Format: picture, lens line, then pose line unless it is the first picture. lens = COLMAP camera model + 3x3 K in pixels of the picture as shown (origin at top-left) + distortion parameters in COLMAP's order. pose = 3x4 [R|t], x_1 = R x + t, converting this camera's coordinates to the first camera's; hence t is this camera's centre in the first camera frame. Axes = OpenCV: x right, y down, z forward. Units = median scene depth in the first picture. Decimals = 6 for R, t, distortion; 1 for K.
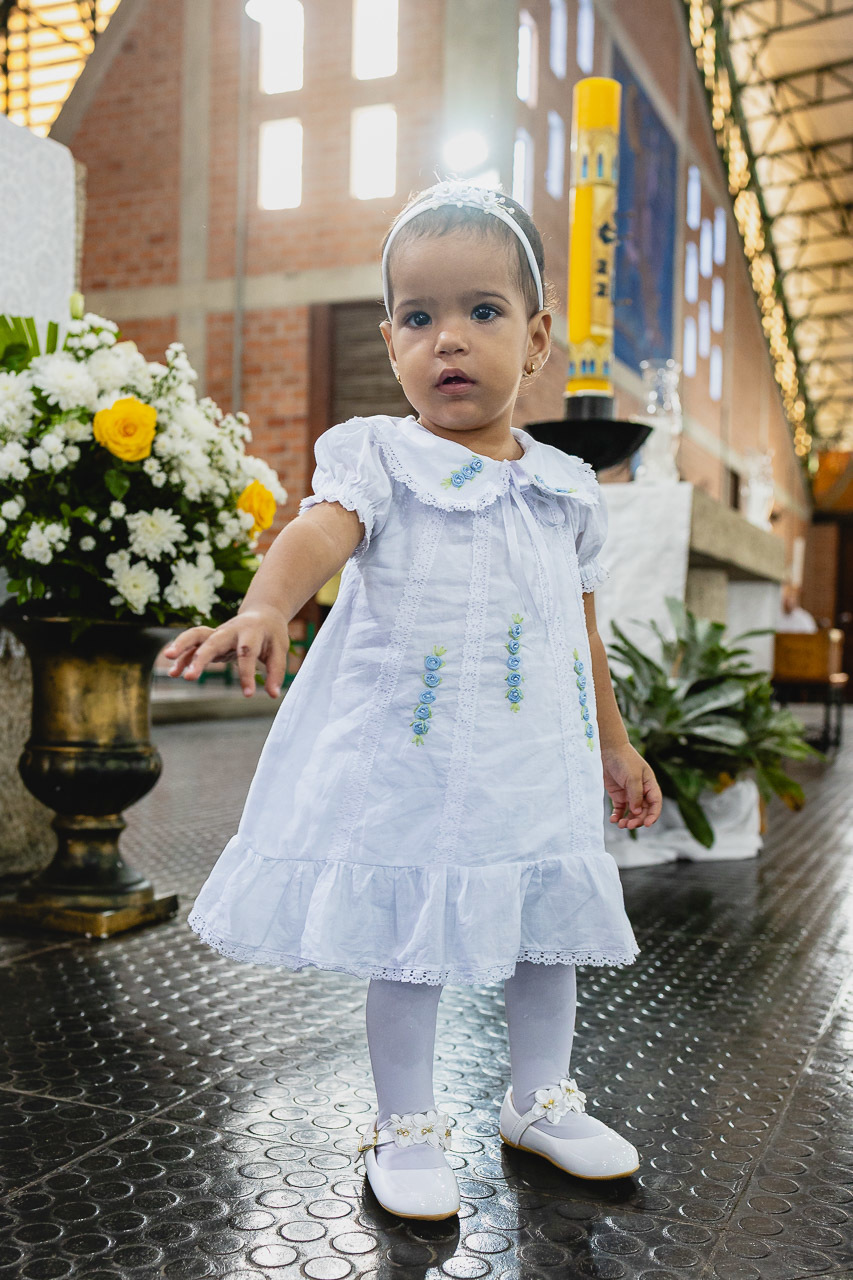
lens RADIAL K [[1377.8, 0, 417.7], [0, 1377.8, 659.1], [0, 0, 1]] dist [0.010575, -0.004054]
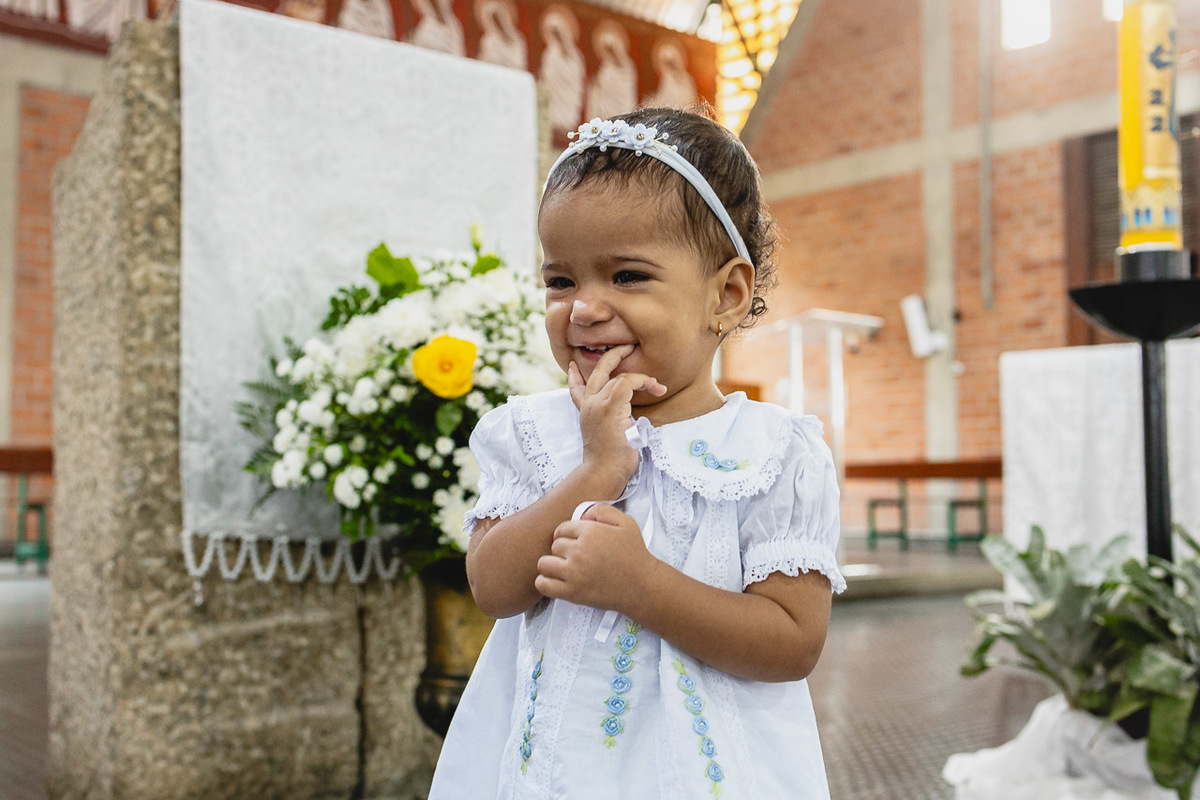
lens RADIAL K [[1377.3, 0, 567.3], [0, 1377.3, 399.3], [0, 0, 1]] dist [0.020532, 0.005538]
pose [[0.883191, -0.046982, -0.466654, 0.201495], [0.010880, 0.996755, -0.079760, -0.038542], [0.468887, 0.065366, 0.880836, 0.104506]]
